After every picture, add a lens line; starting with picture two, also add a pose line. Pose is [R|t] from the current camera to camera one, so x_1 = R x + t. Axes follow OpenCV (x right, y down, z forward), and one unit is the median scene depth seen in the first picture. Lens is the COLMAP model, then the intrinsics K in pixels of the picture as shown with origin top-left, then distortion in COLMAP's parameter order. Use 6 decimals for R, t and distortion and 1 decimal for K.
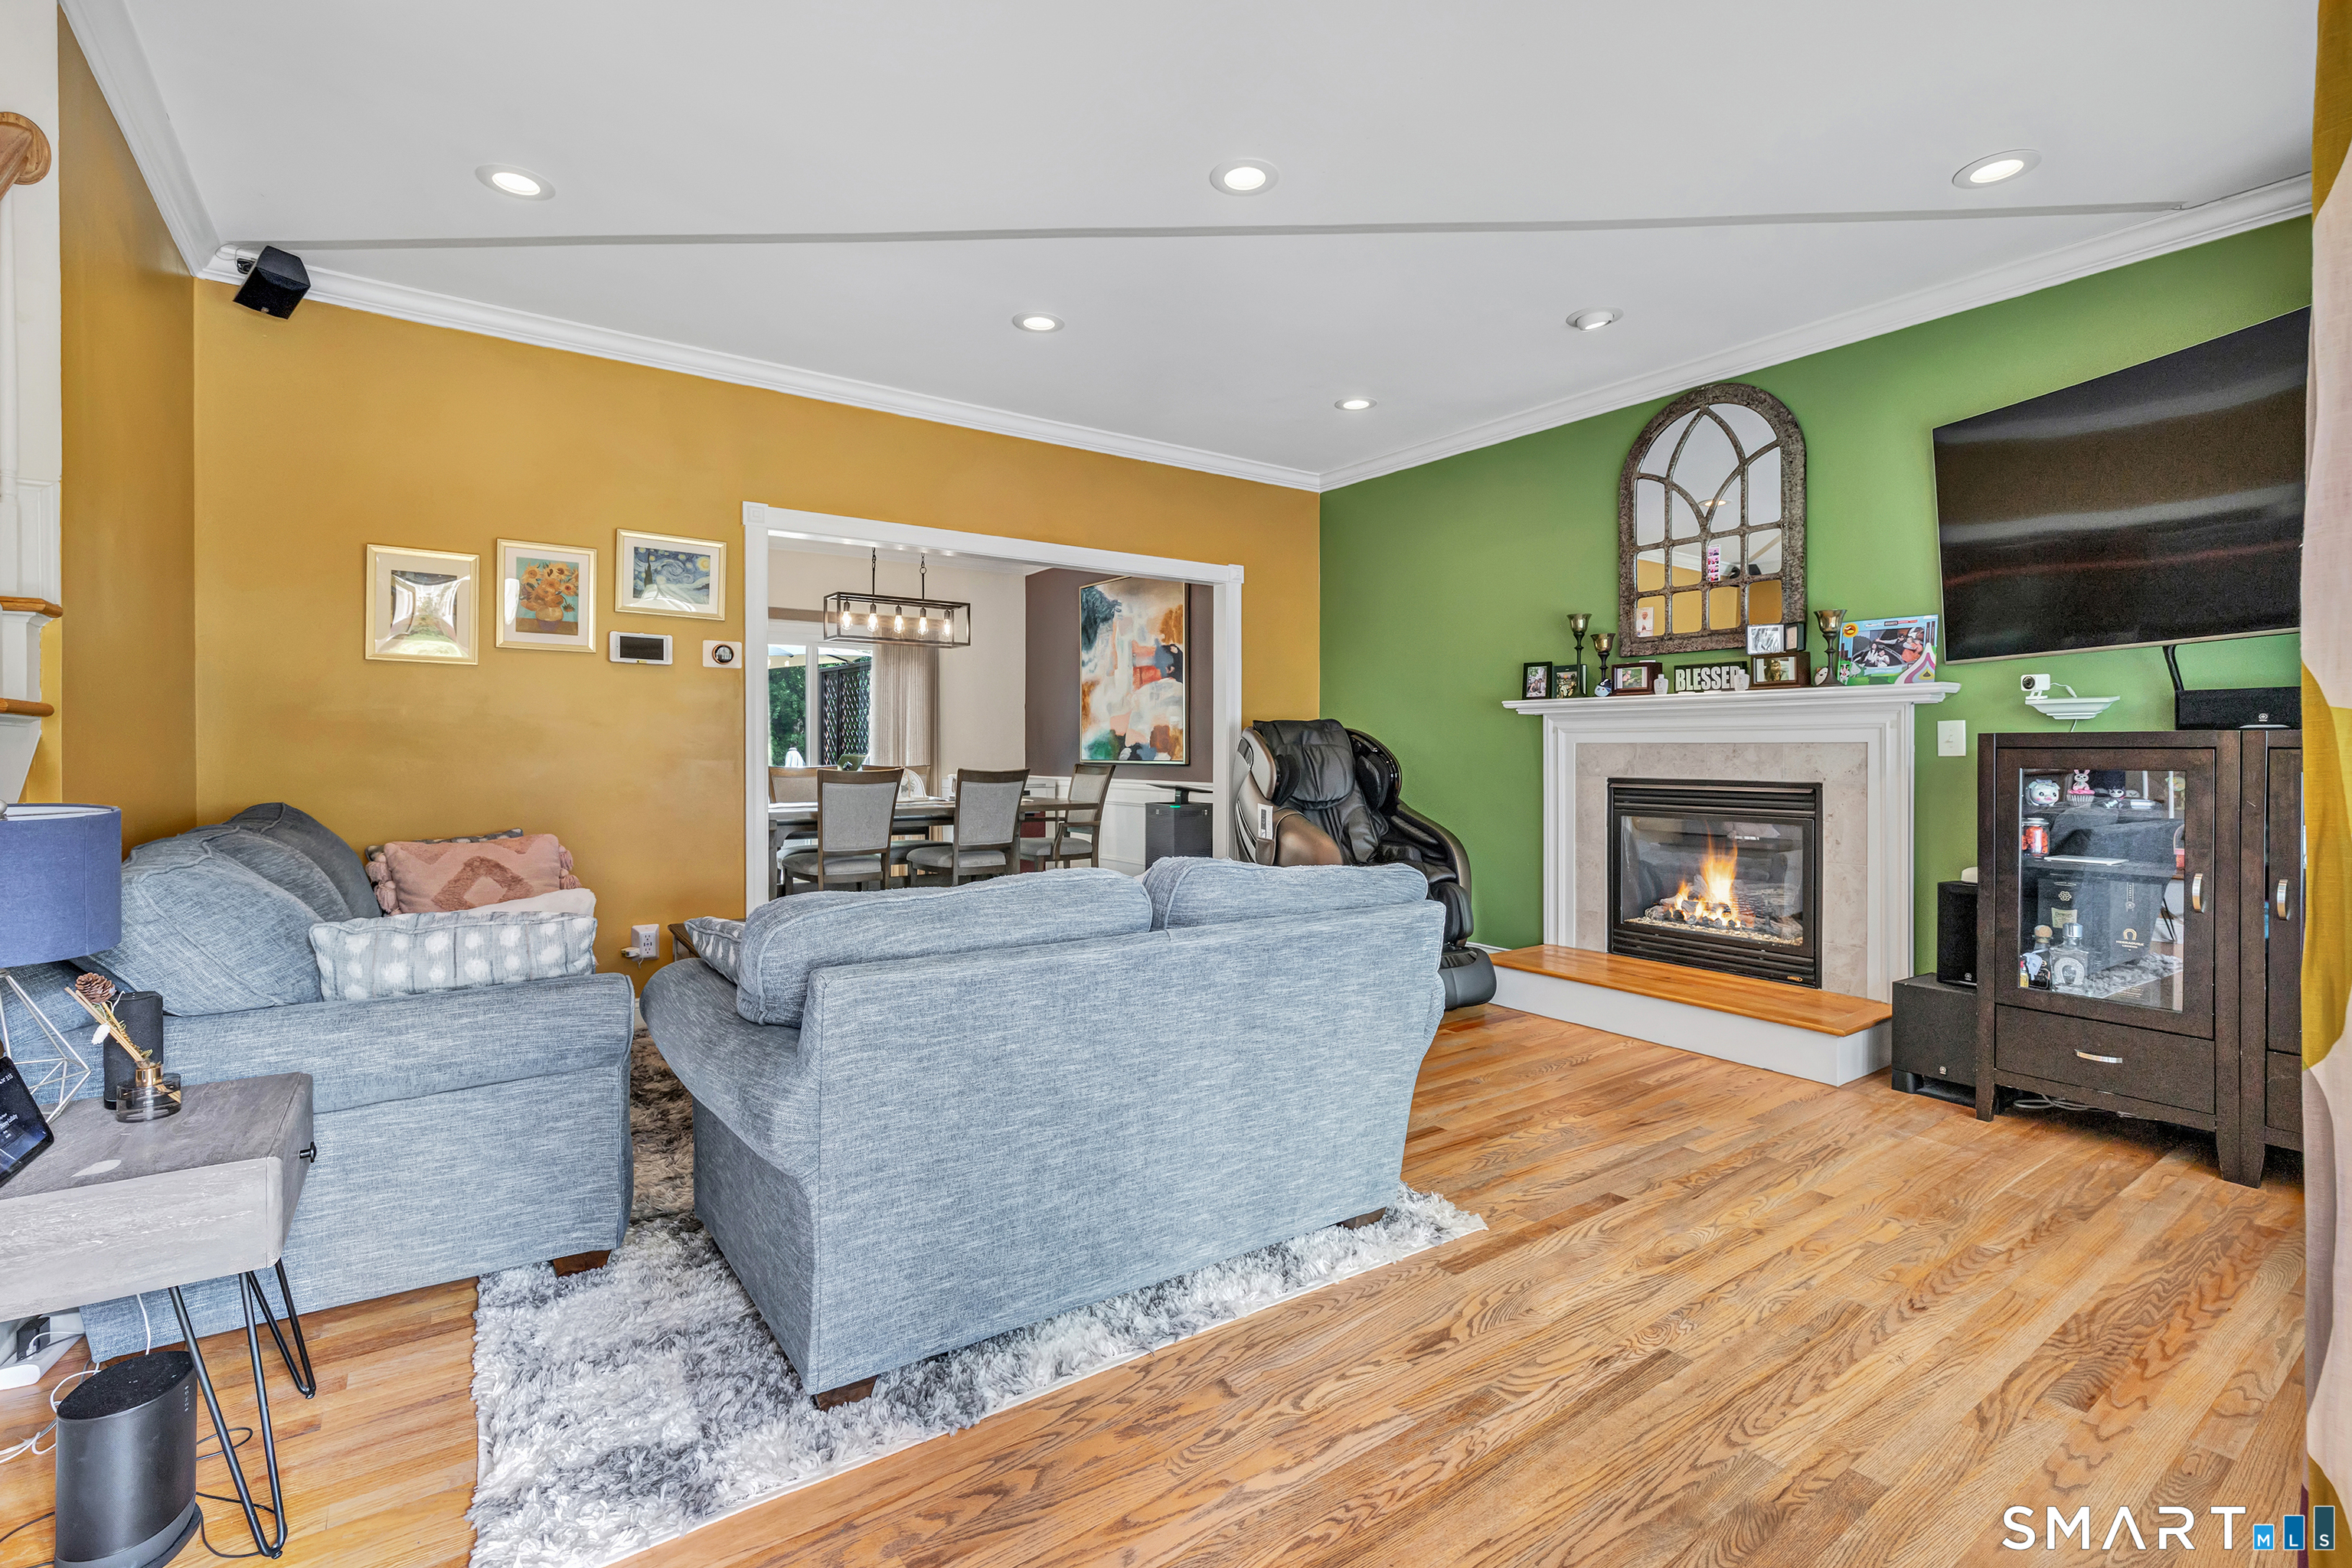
lens RADIAL K [[1039.0, 0, 1170.8], [0, 1039.0, 744.2], [0, 0, 1]] dist [-0.001506, 0.000801]
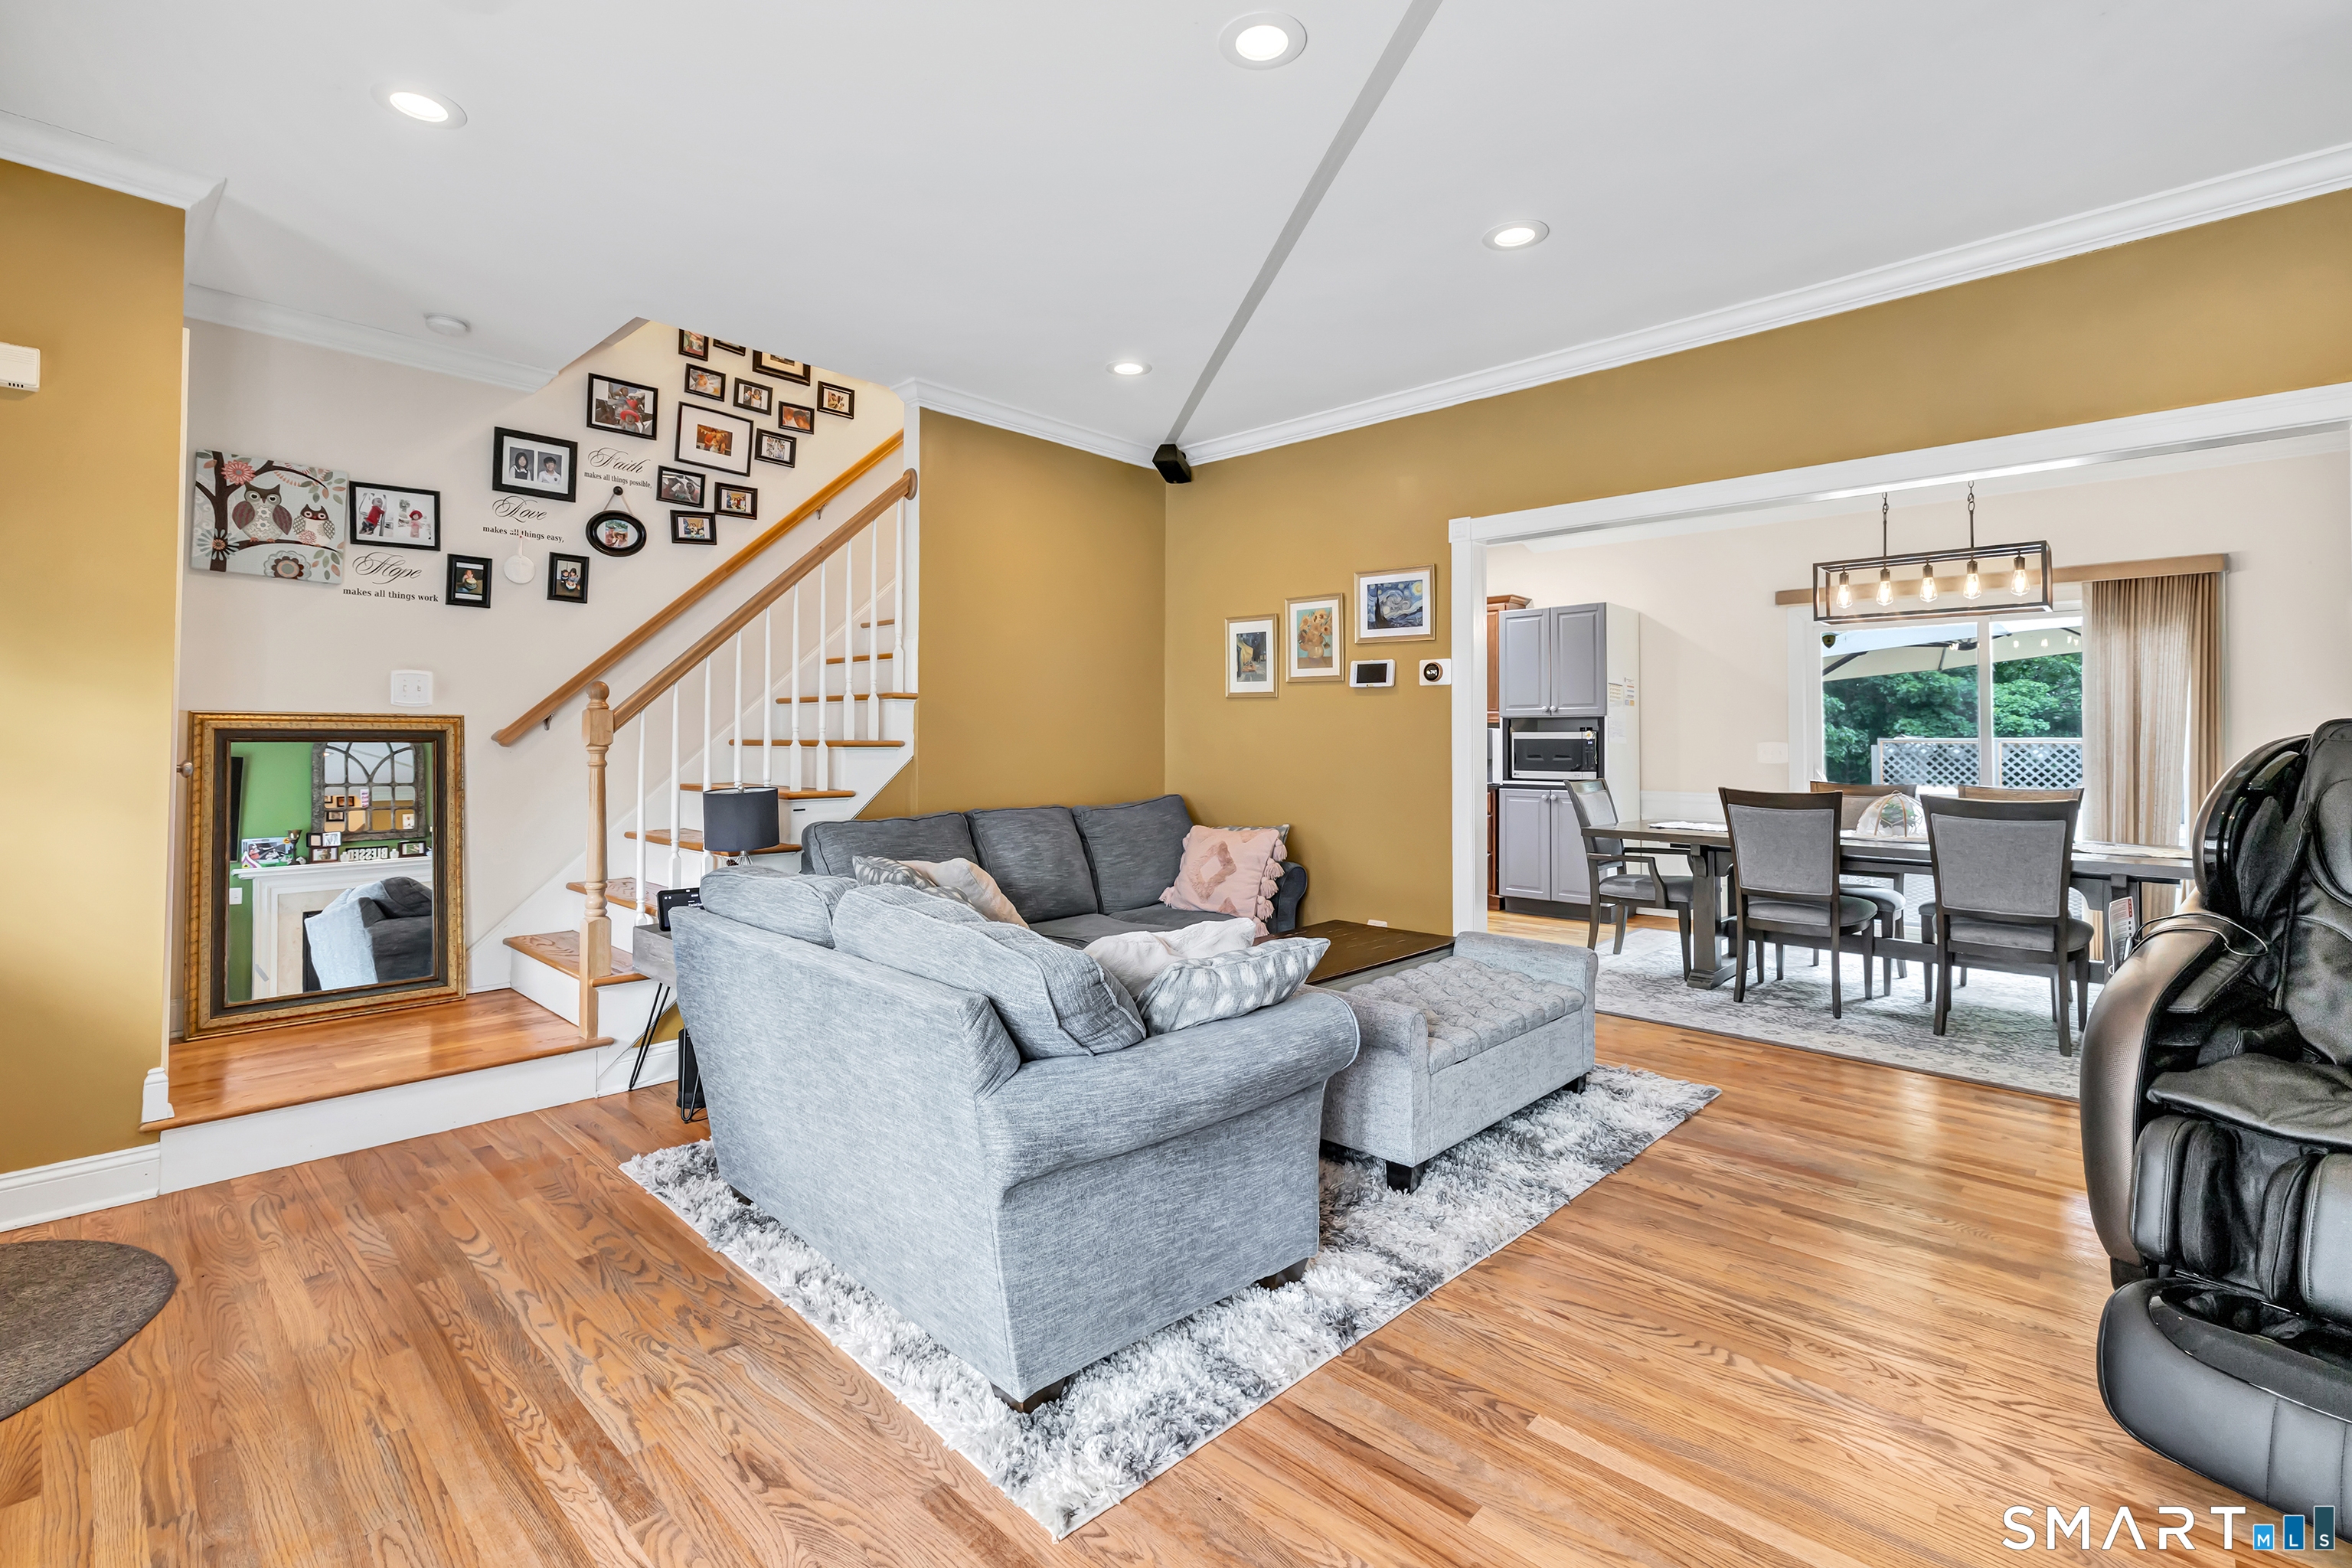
lens RADIAL K [[1076.7, 0, 1175.3], [0, 1076.7, 704.7], [0, 0, 1]] dist [0.003367, 0.000141]
pose [[0.189803, -0.032473, -0.981285, 0.620665], [0.000703, 0.999457, -0.032938, -0.020234], [0.981822, 0.005562, 0.189722, 0.587528]]
